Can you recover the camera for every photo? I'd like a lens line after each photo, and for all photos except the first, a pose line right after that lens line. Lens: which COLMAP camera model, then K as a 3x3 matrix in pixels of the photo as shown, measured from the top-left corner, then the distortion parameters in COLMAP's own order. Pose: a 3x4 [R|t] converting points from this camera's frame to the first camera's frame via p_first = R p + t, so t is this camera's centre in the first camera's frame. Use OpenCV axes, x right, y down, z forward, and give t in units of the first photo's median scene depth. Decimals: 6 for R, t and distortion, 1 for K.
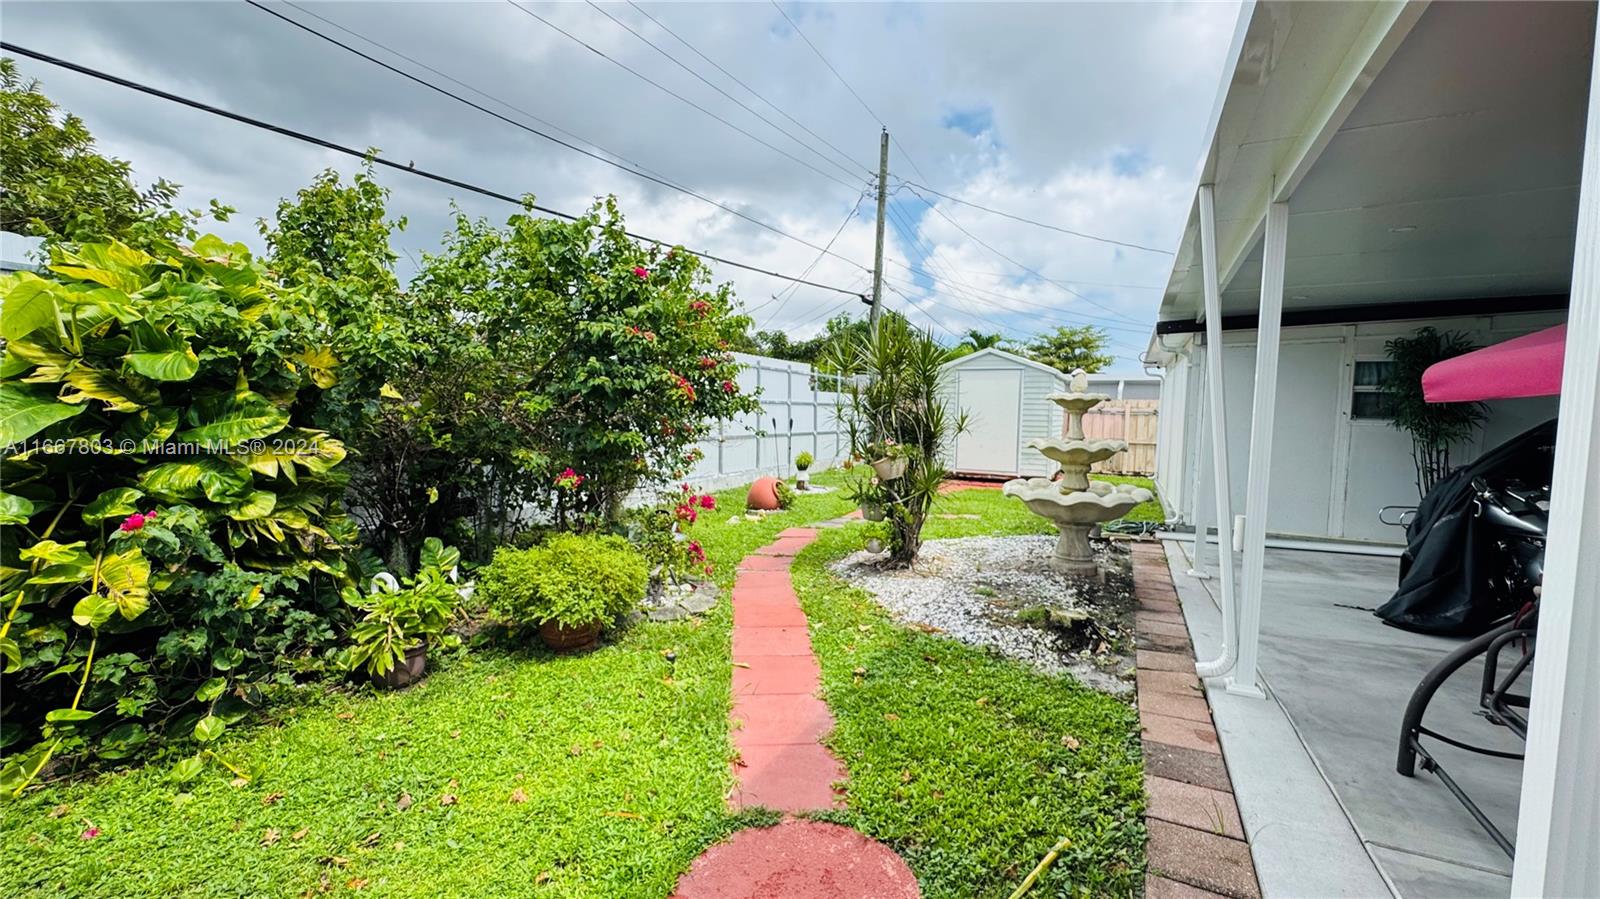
lens RADIAL K [[641.5, 0, 797.3], [0, 641.5, 452.7], [0, 0, 1]] dist [-0.002423, 0.000698]
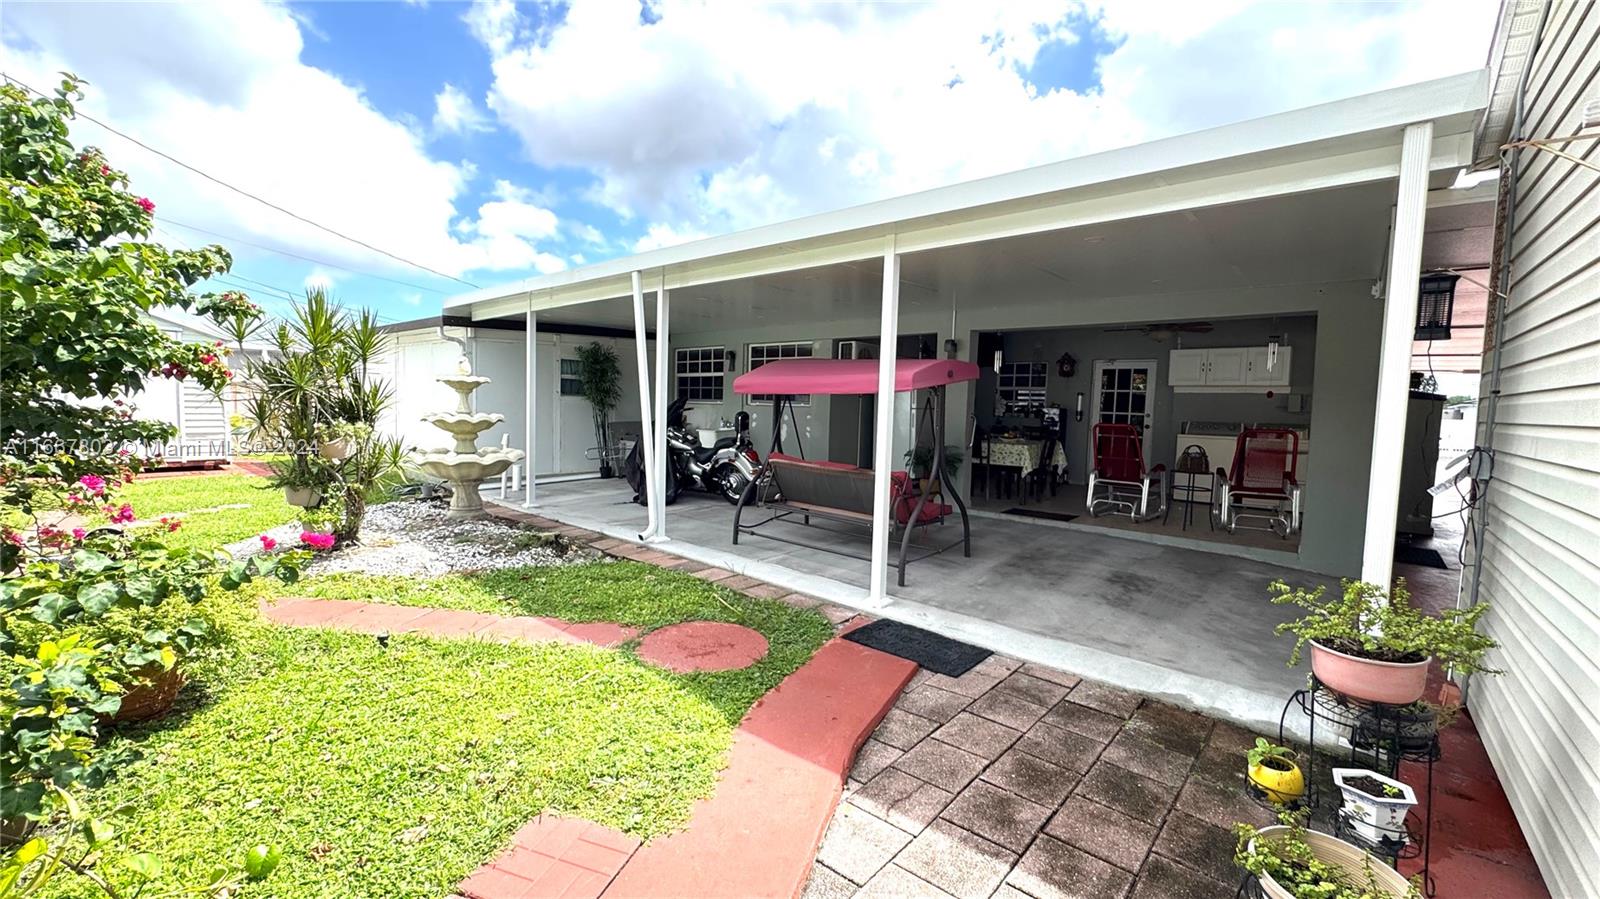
lens RADIAL K [[641.5, 0, 798.6], [0, 641.5, 441.4], [0, 0, 1]] dist [-0.002423, 0.000698]
pose [[0.242484, -0.069989, 0.967628, -1.175623], [0.041810, 0.997222, 0.061652, -0.029357], [-0.969254, 0.025506, 0.244736, 0.127175]]
